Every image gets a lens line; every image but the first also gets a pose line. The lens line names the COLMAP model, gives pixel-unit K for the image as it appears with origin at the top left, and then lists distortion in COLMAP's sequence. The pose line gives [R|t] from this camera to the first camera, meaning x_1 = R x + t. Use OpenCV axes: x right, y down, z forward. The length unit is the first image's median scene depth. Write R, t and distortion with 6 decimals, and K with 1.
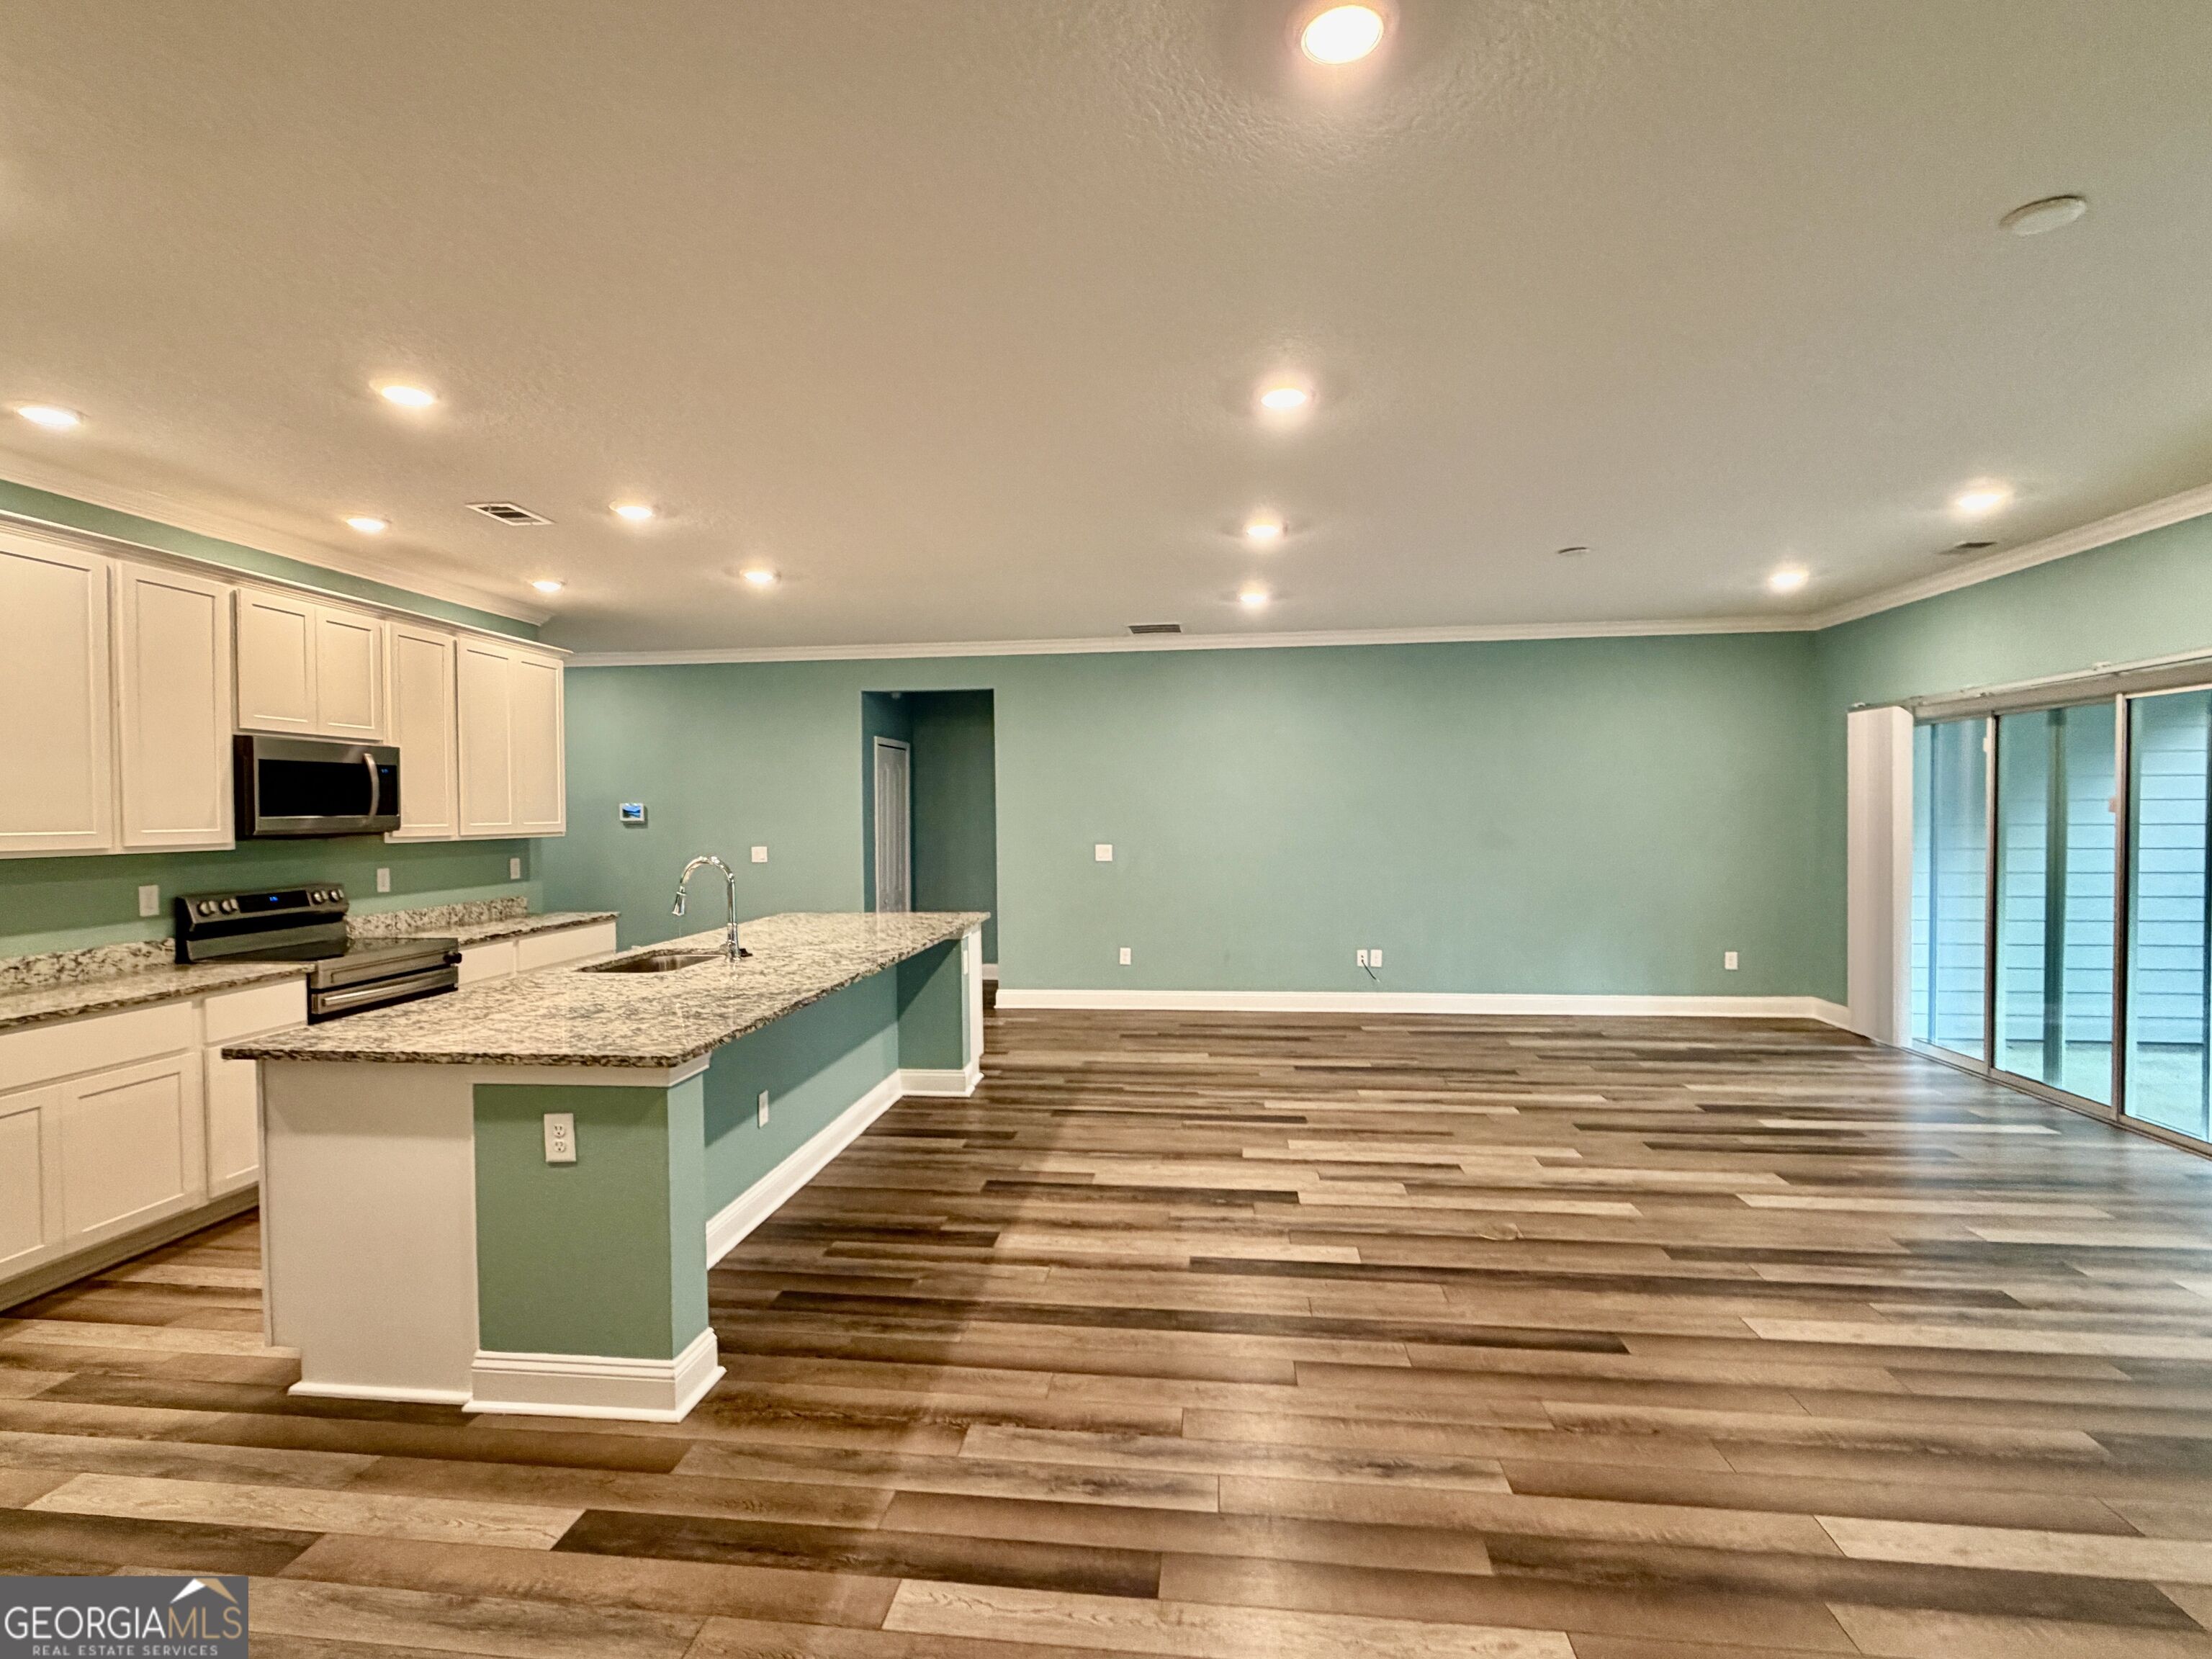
lens RADIAL K [[1037.0, 0, 1093.1], [0, 1037.0, 817.6], [0, 0, 1]] dist [-0.010483, 0.004590]
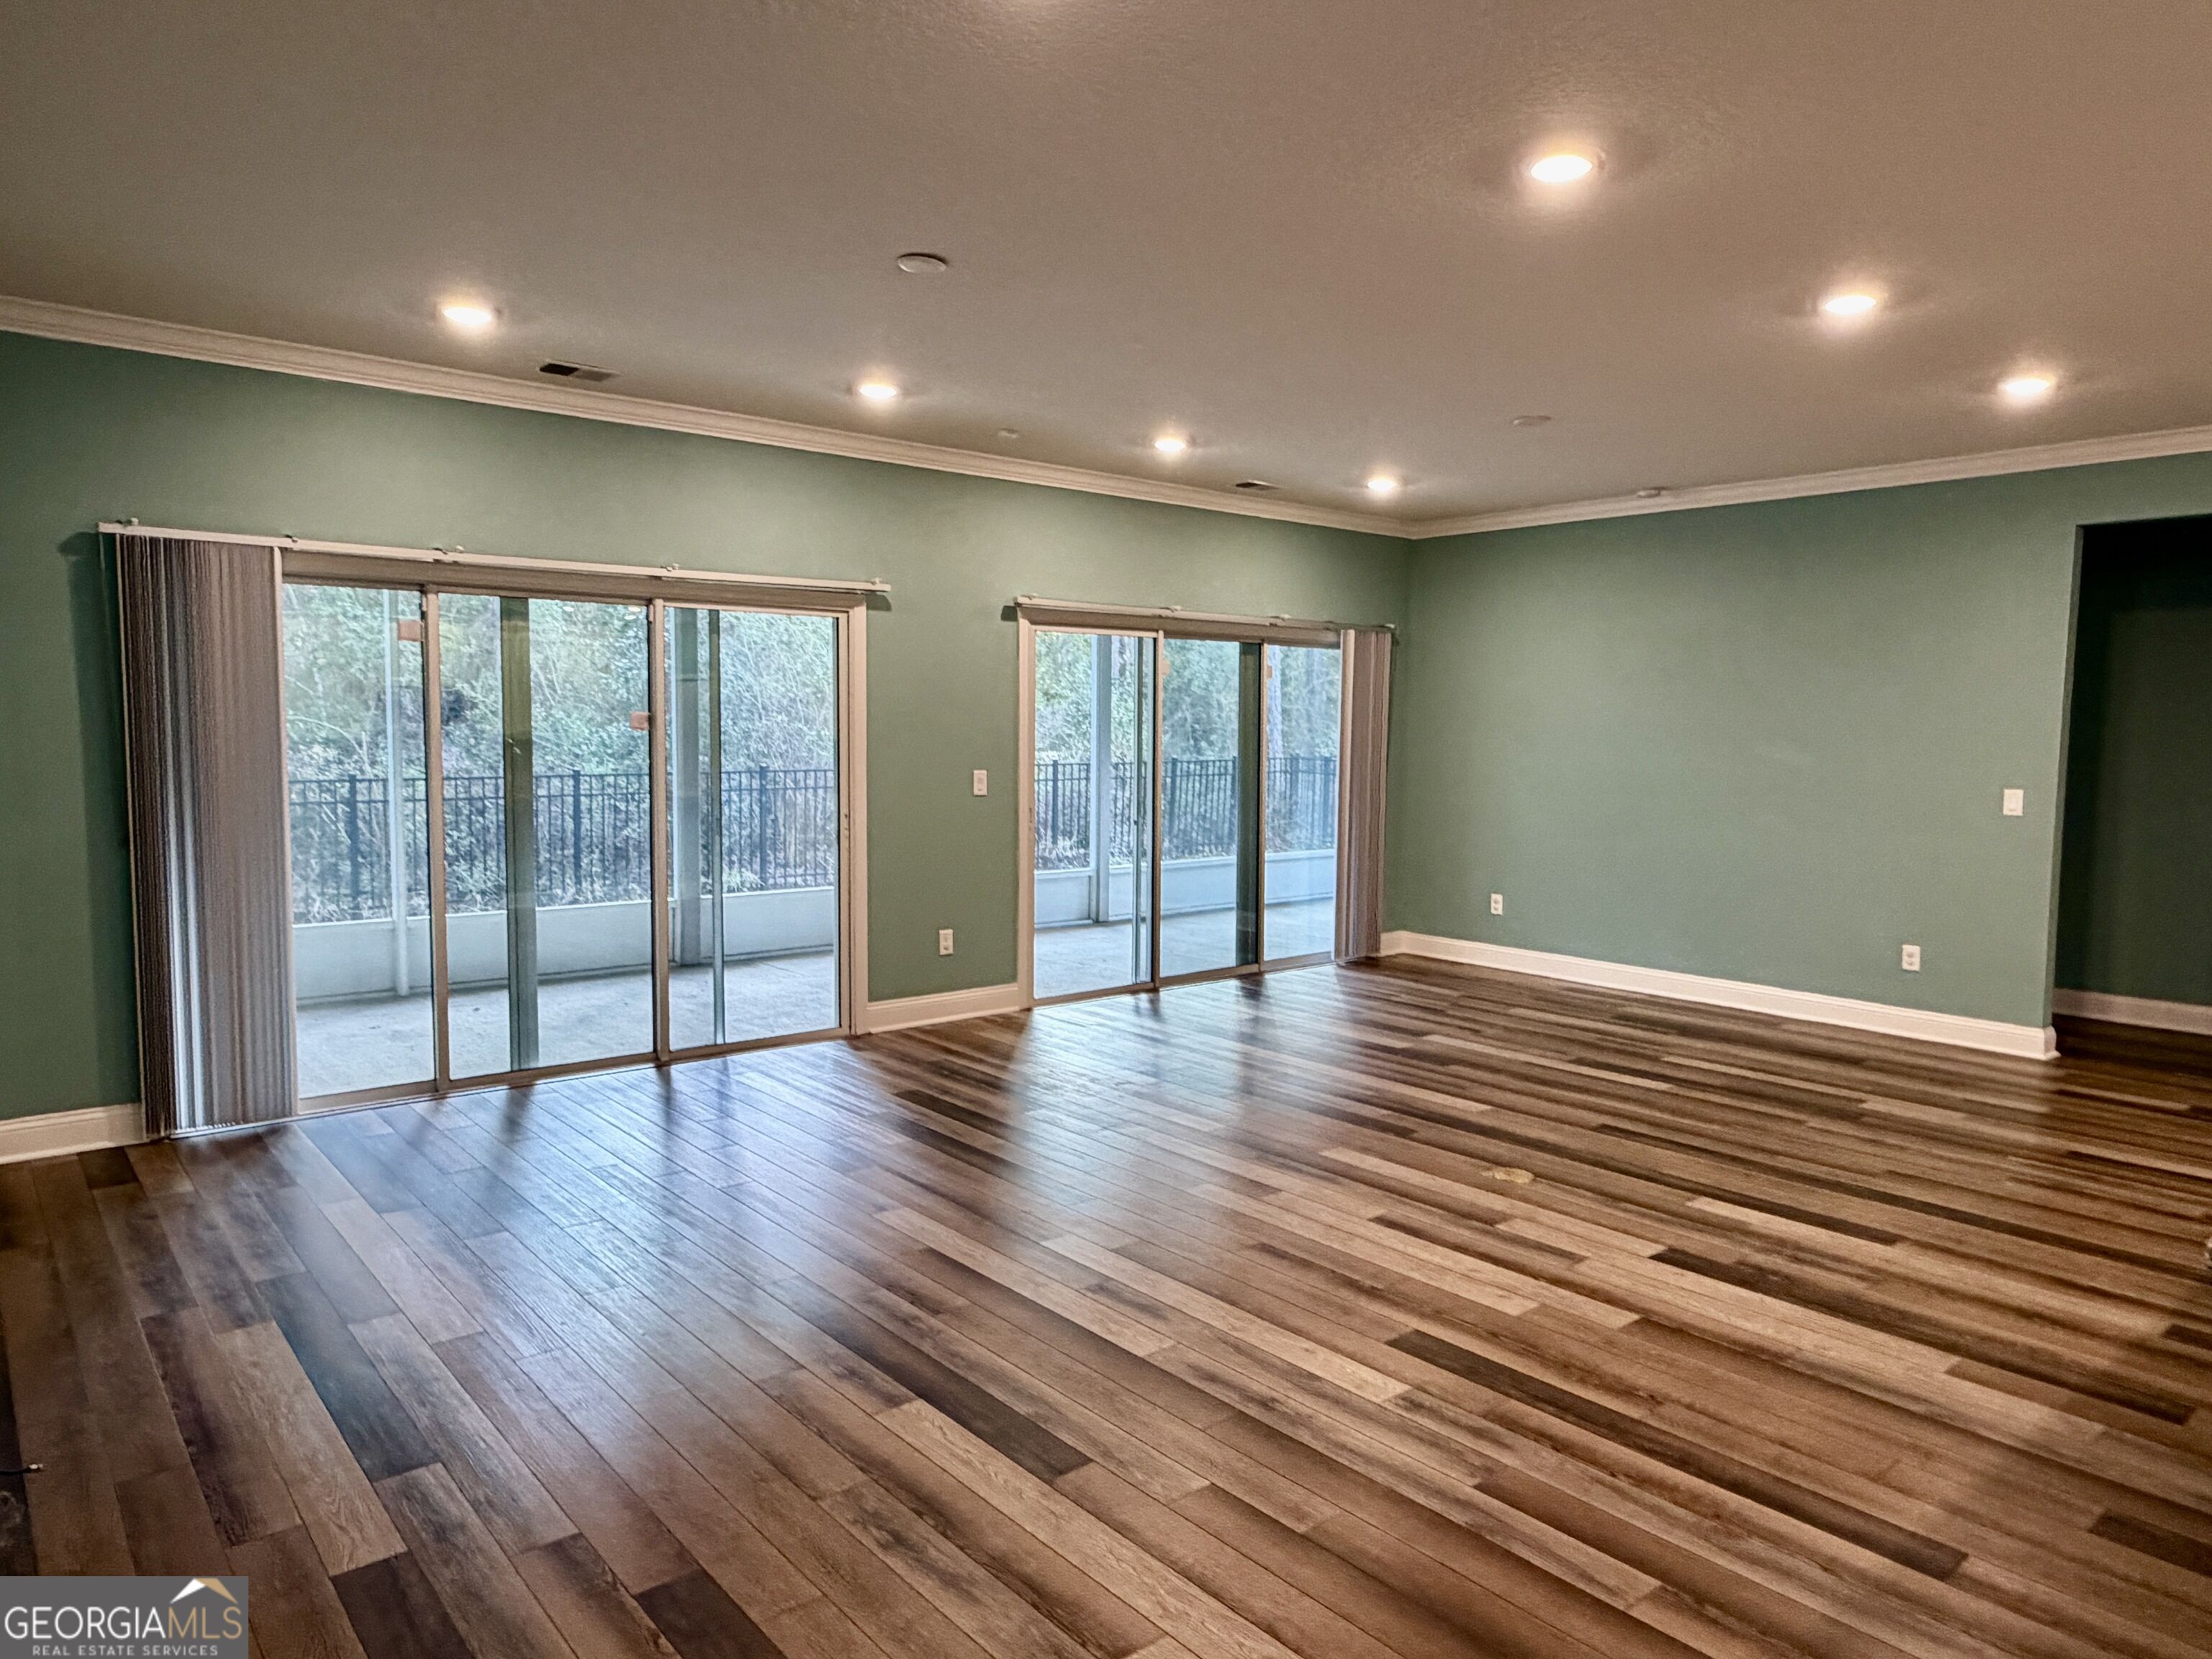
lens RADIAL K [[1405.5, 0, 1105.1], [0, 1405.5, 839.5], [0, 0, 1]] dist [-0.006340, 0.007692]
pose [[-0.726466, -0.057543, 0.684789, -0.217690], [0.001927, 0.996314, 0.085765, -0.019009], [-0.687200, 0.063625, -0.723677, 2.321883]]
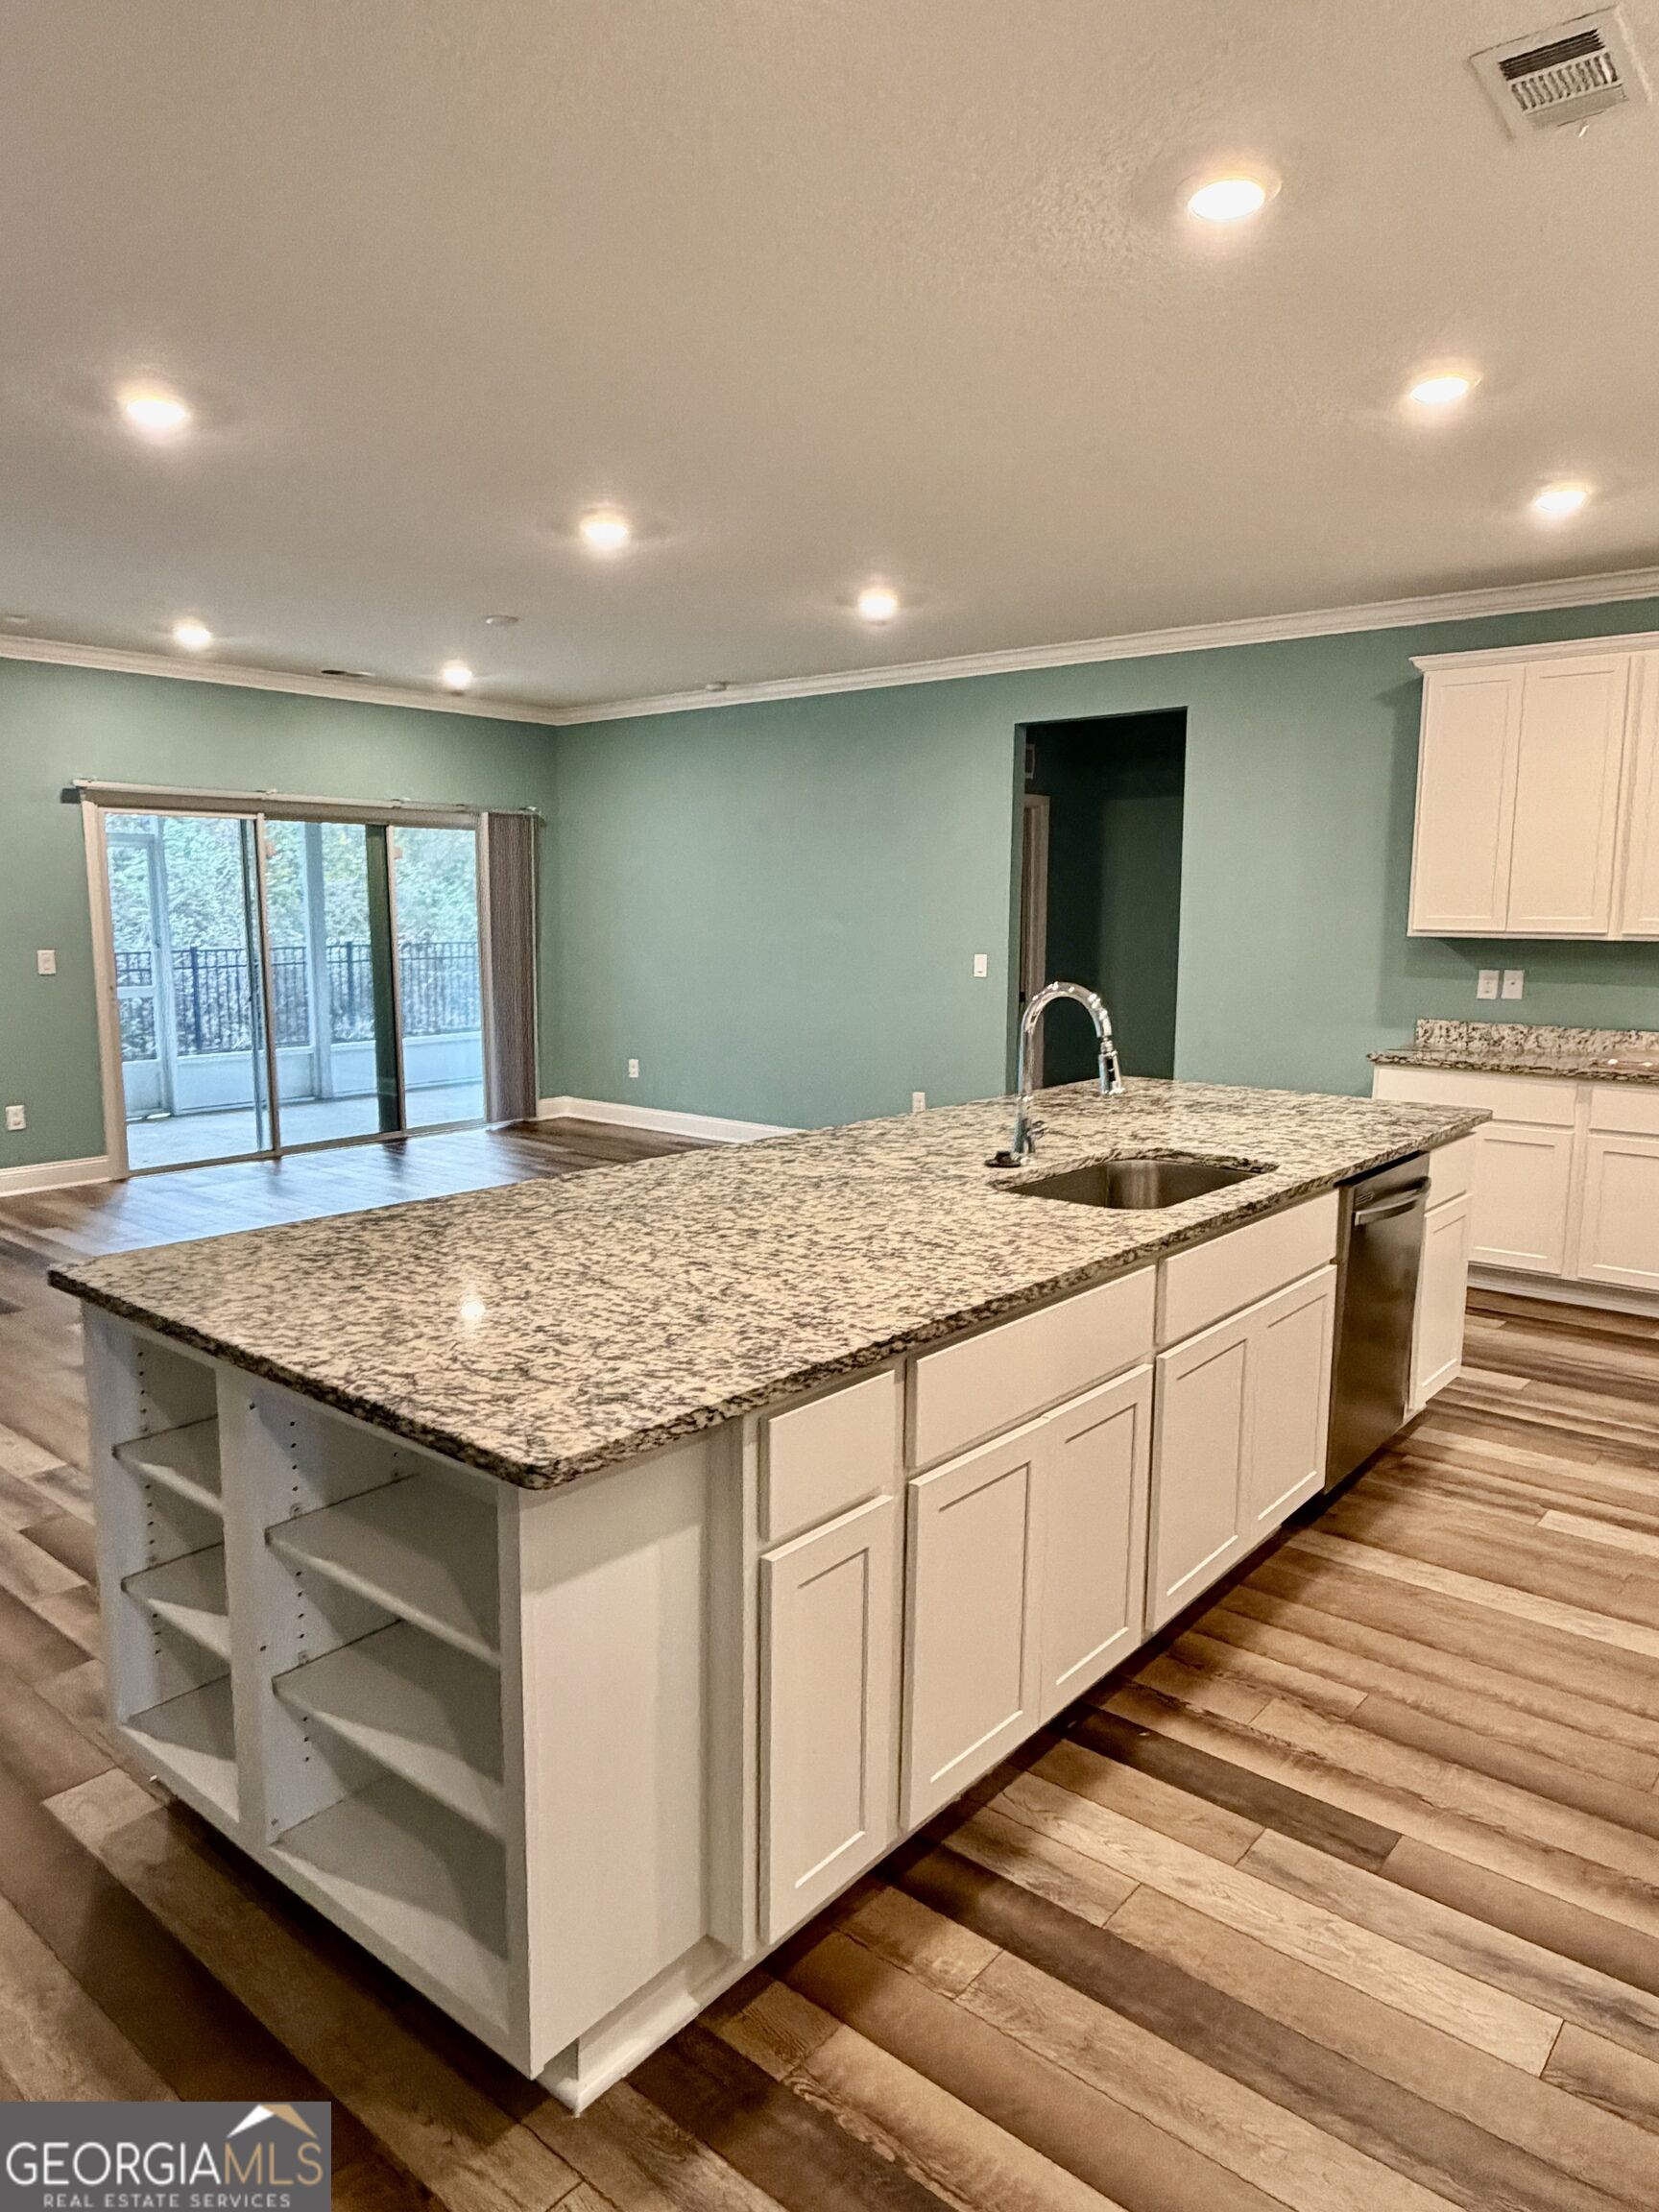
lens RADIAL K [[1405.5, 0, 818.3], [0, 1405.5, 1096.8], [0, 0, 1]] dist [-0.006340, 0.007692]
pose [[-0.835858, -0.070510, 0.544399, -0.825620], [0.008334, 0.989972, 0.141016, -0.013002], [-0.548883, 0.122407, -0.826888, 2.081089]]
